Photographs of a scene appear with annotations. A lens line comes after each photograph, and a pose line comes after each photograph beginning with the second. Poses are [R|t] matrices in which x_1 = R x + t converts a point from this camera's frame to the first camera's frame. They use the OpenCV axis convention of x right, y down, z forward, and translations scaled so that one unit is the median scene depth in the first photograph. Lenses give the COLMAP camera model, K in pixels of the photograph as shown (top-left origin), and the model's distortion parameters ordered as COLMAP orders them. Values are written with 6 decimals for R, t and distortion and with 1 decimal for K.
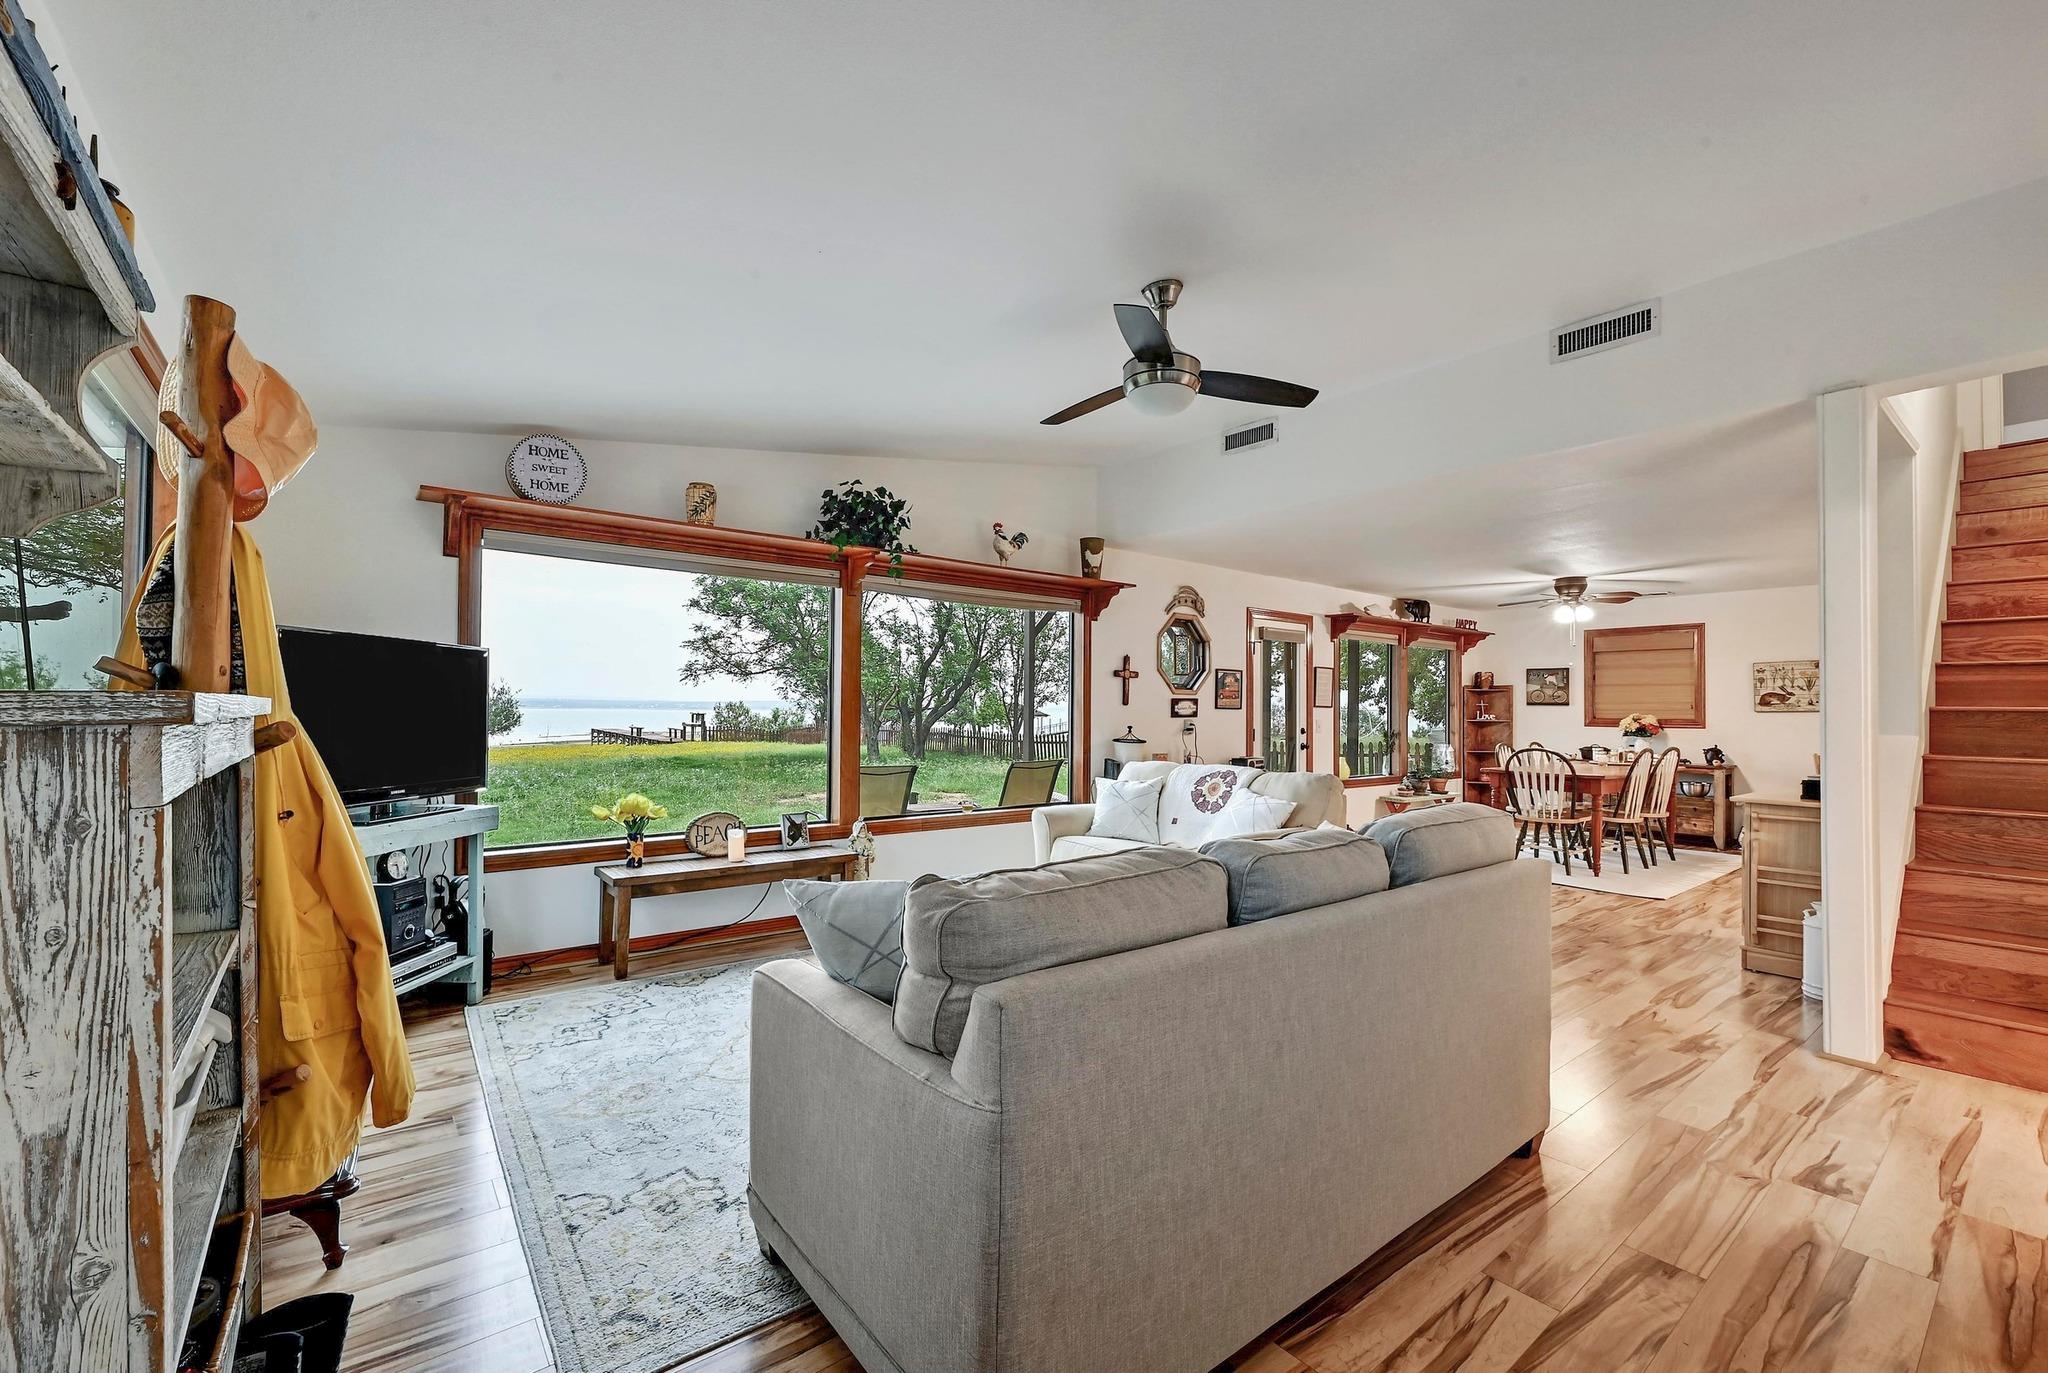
lens RADIAL K [[841.2, 0, 1009.8], [0, 841.2, 696.2], [0, 0, 1]] dist [-0.002774, 0.000088]
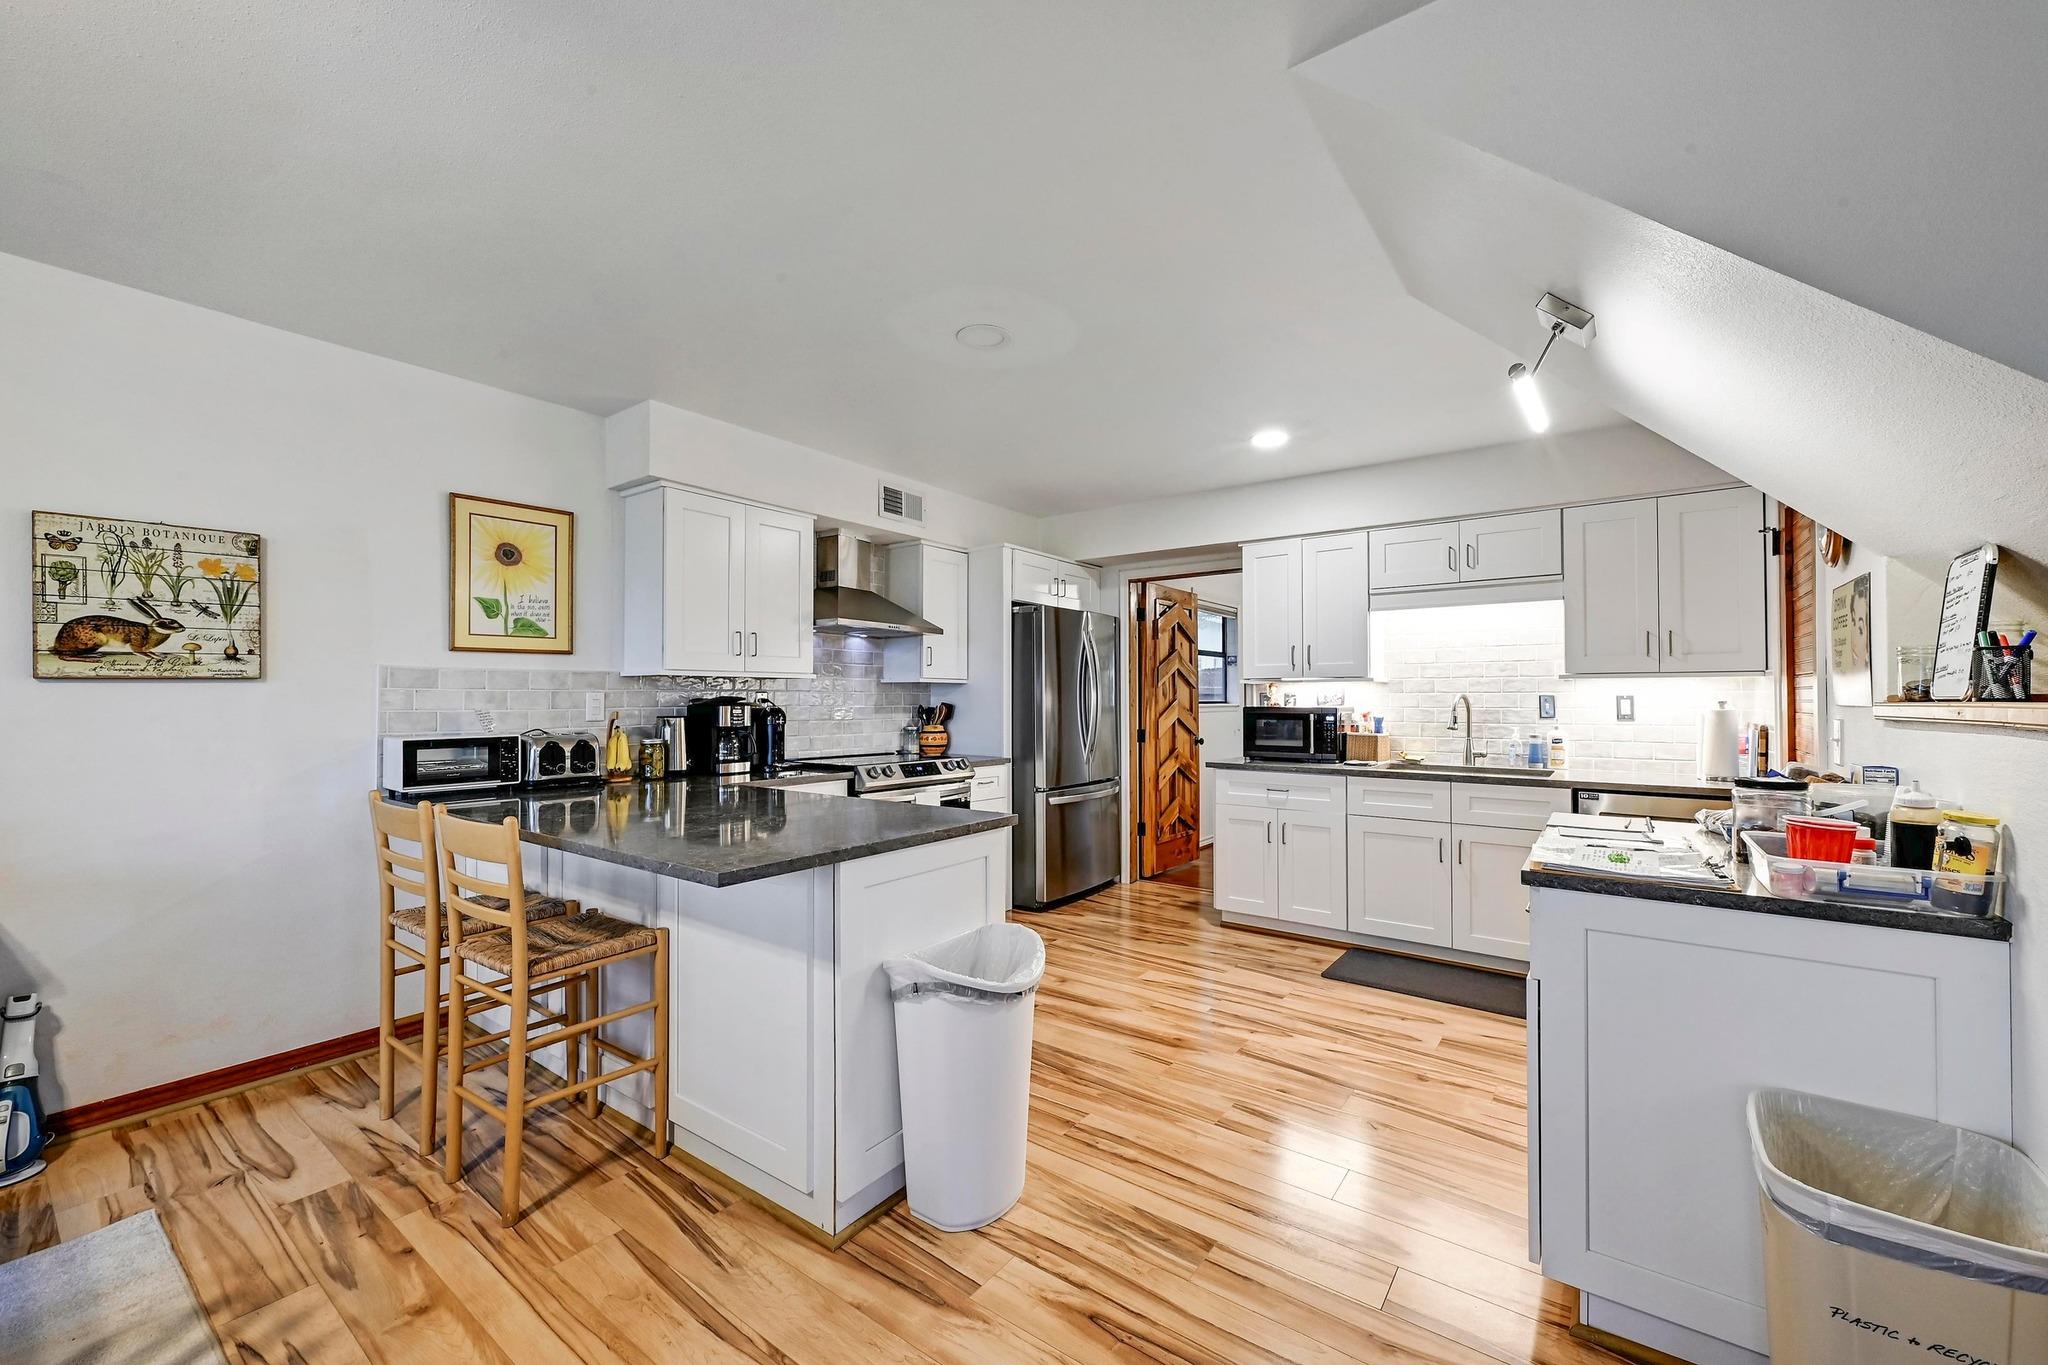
lens RADIAL K [[812.6, 0, 1024.0], [0, 812.6, 682.5], [0, 0, 1]] dist [0.003475, 0.000211]
pose [[-0.269231, 0.010697, 0.963016, 0.540030], [-0.018589, 0.999694, -0.016301, 0.018916], [-0.962896, -0.022290, -0.268950, 0.770701]]
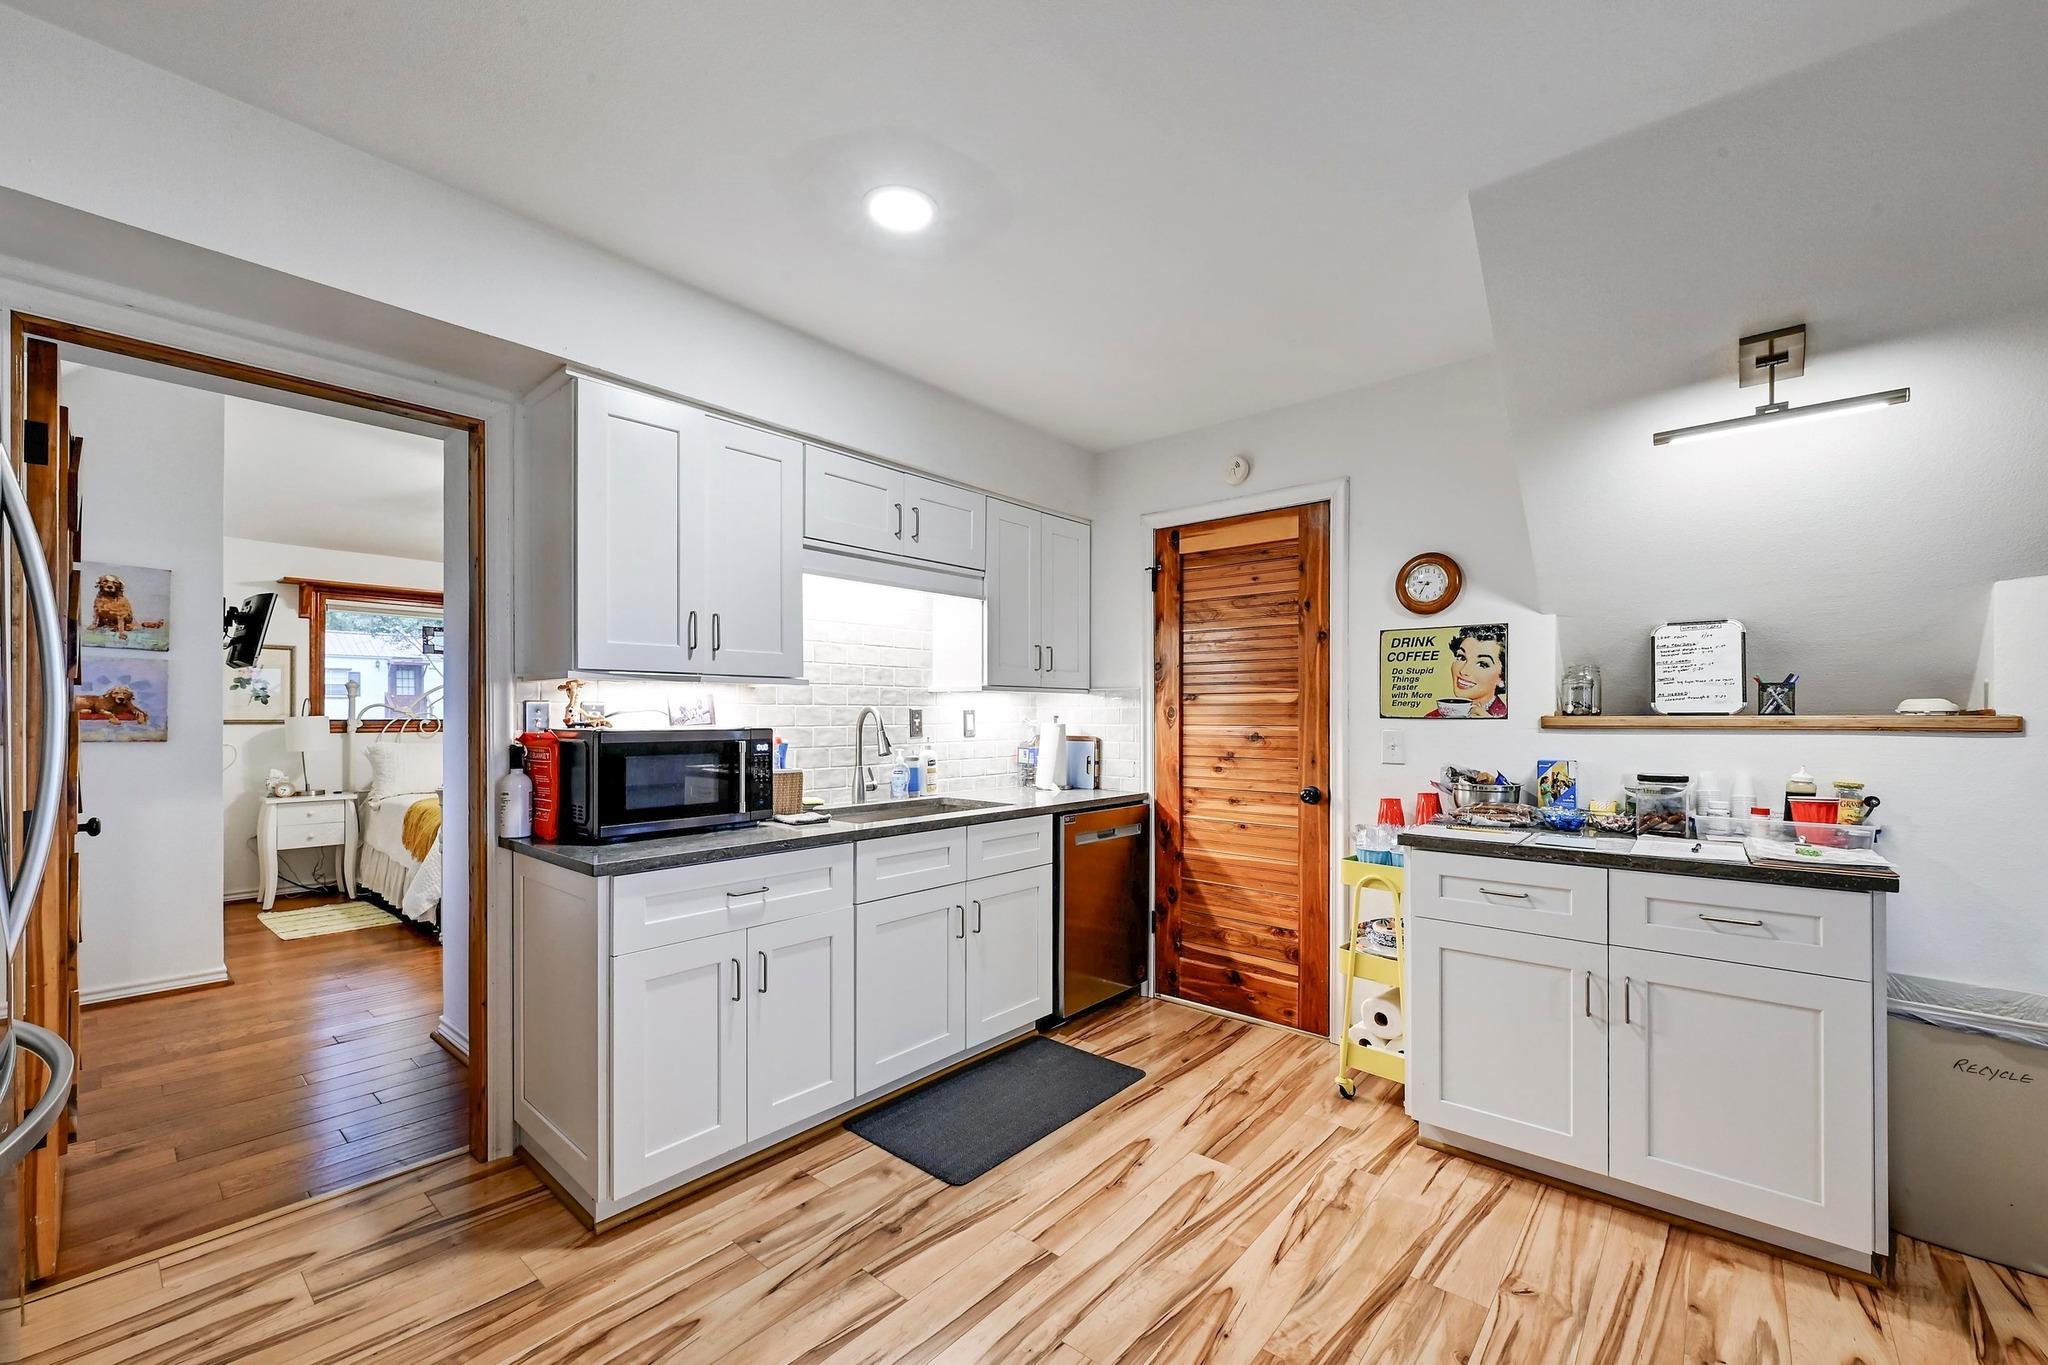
lens RADIAL K [[822.8, 0, 1039.7], [0, 822.8, 708.5], [0, 0, 1]] dist [-0.000915, 0.000218]
pose [[-0.977516, -0.010347, -0.210605, 0.985042], [-0.005093, 0.999662, -0.025475, 0.023010], [0.210797, -0.023830, -0.977239, 0.756680]]
